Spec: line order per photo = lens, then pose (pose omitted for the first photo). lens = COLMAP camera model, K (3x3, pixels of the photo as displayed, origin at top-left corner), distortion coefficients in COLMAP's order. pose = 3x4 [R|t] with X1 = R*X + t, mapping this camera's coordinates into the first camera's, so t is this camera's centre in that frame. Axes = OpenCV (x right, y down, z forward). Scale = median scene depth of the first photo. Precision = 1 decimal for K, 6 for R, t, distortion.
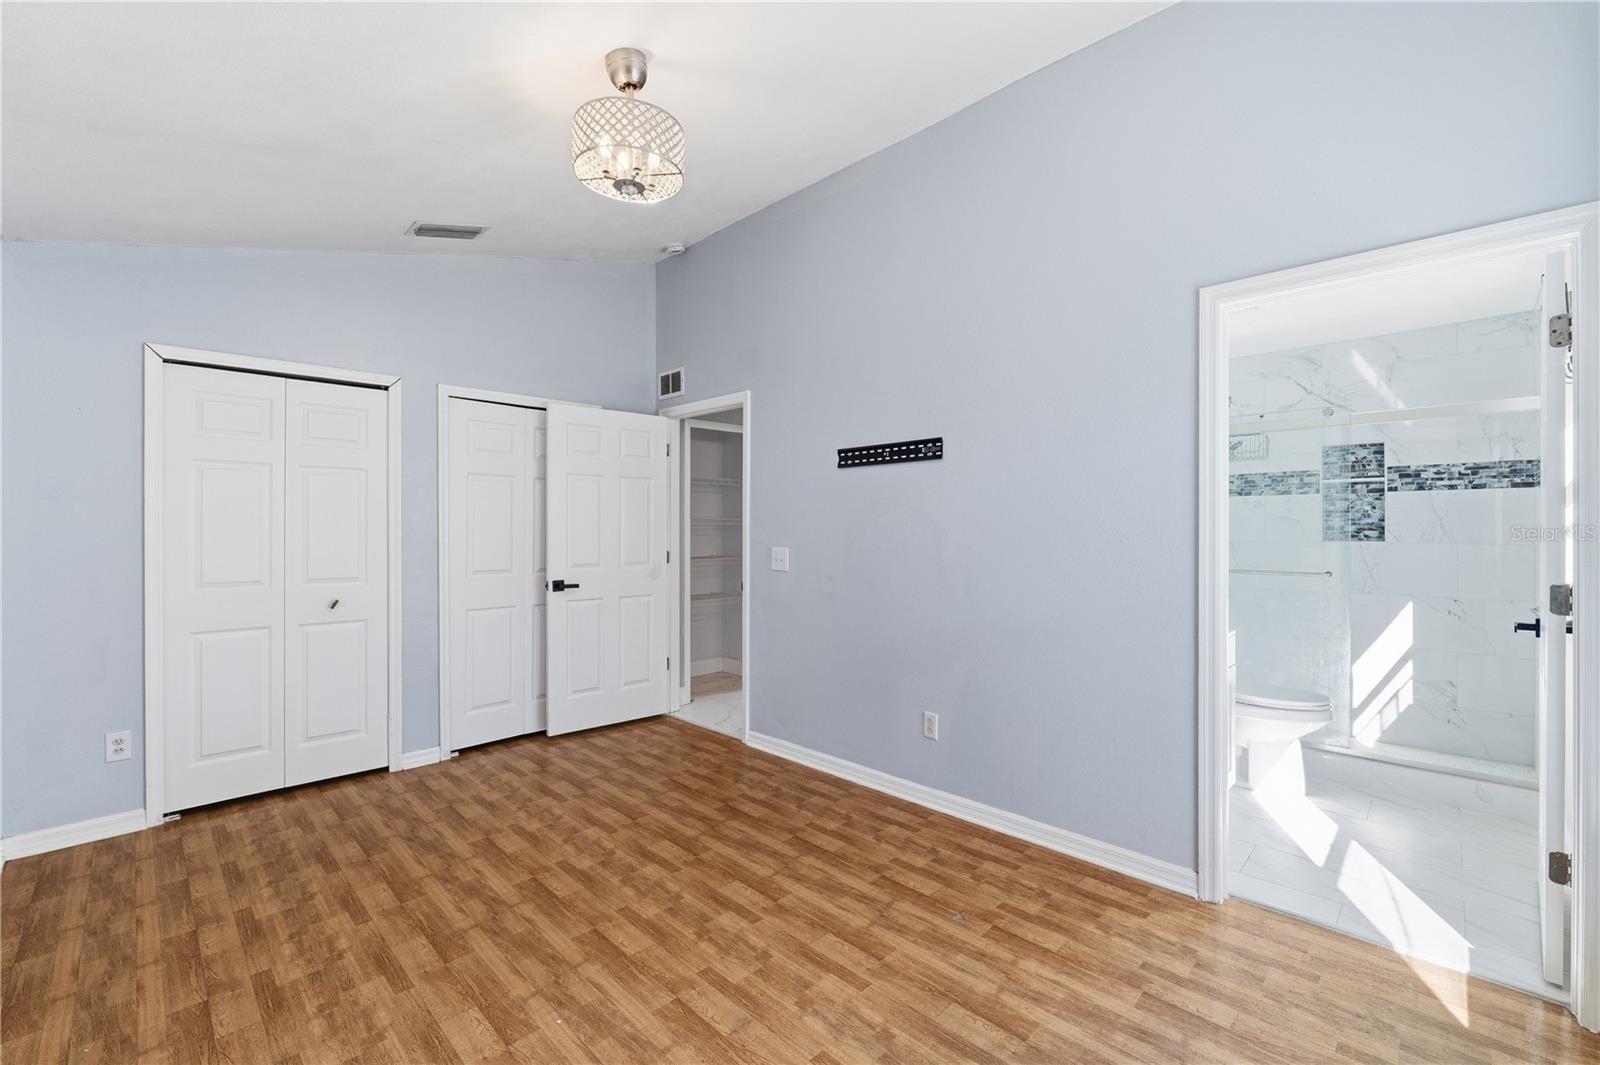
lens RADIAL K [[685.6, 0, 794.7], [0, 685.6, 525.4], [0, 0, 1]] dist [-0.005682, -0.000406]
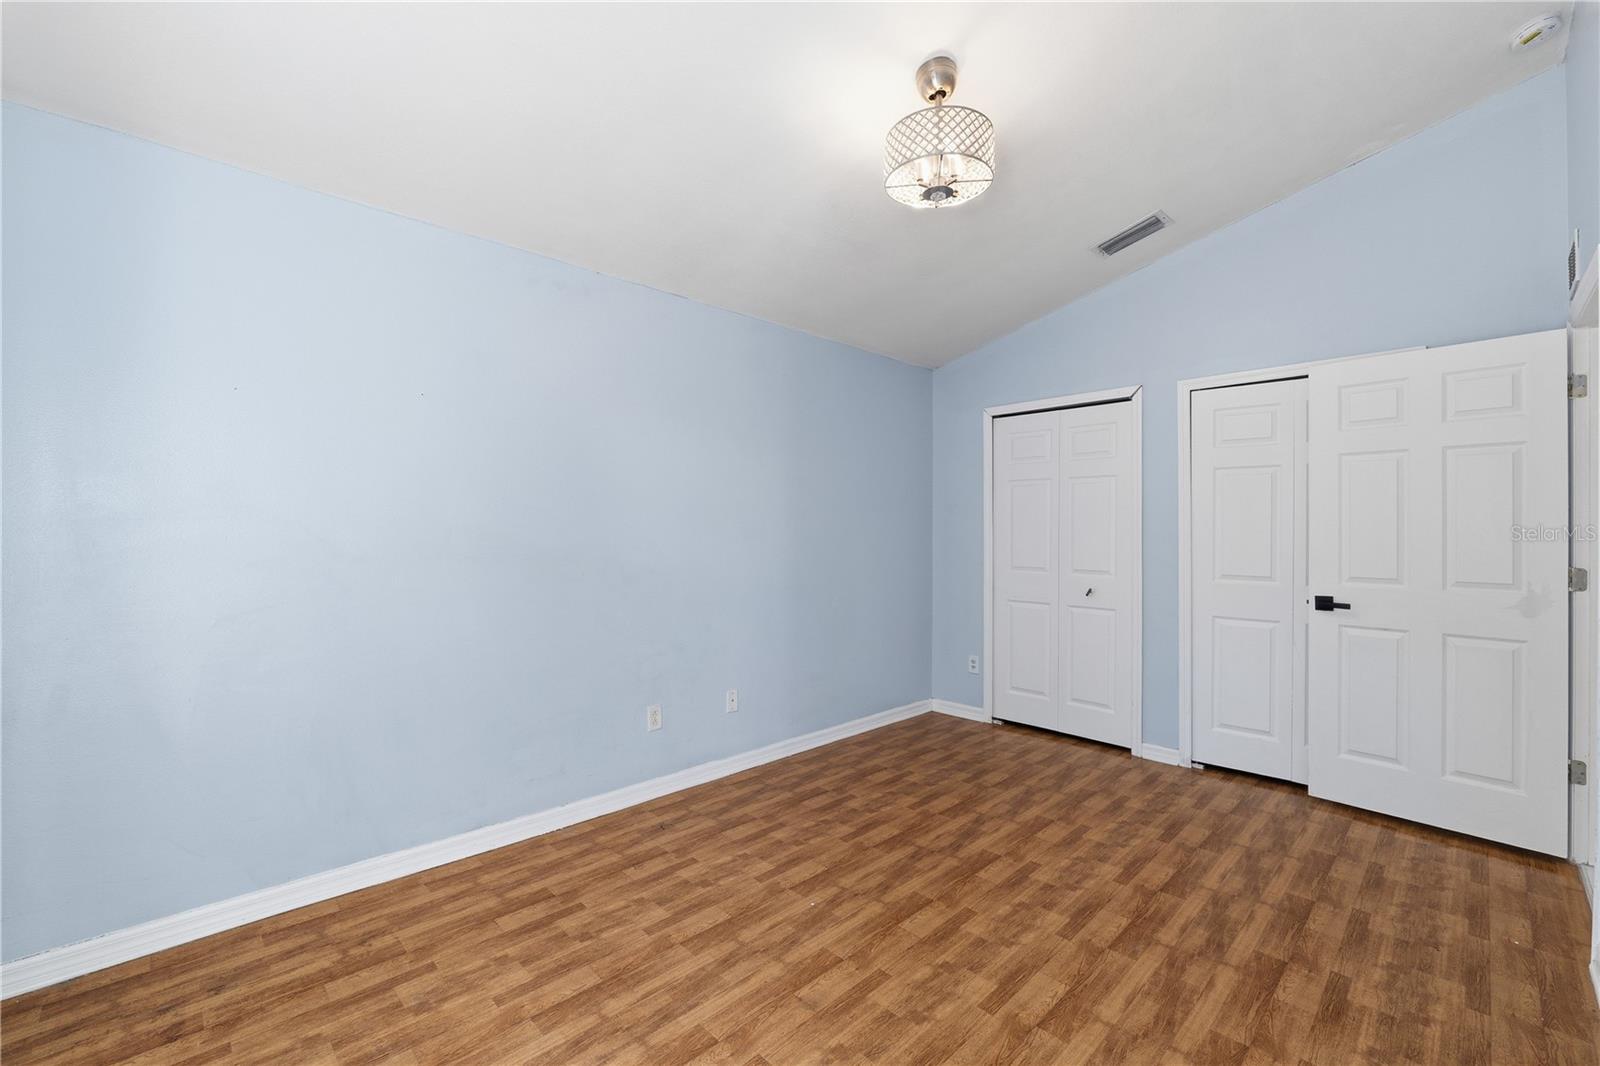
lens RADIAL K [[663.8, 0, 798.6], [0, 663.8, 503.7], [0, 0, 1]] dist [-0.012127, 0.002493]
pose [[-0.016851, -0.037341, -0.999160, 0.852177], [0.002455, 0.999298, -0.037388, 0.007774], [0.999855, -0.003083, -0.016748, 0.896869]]
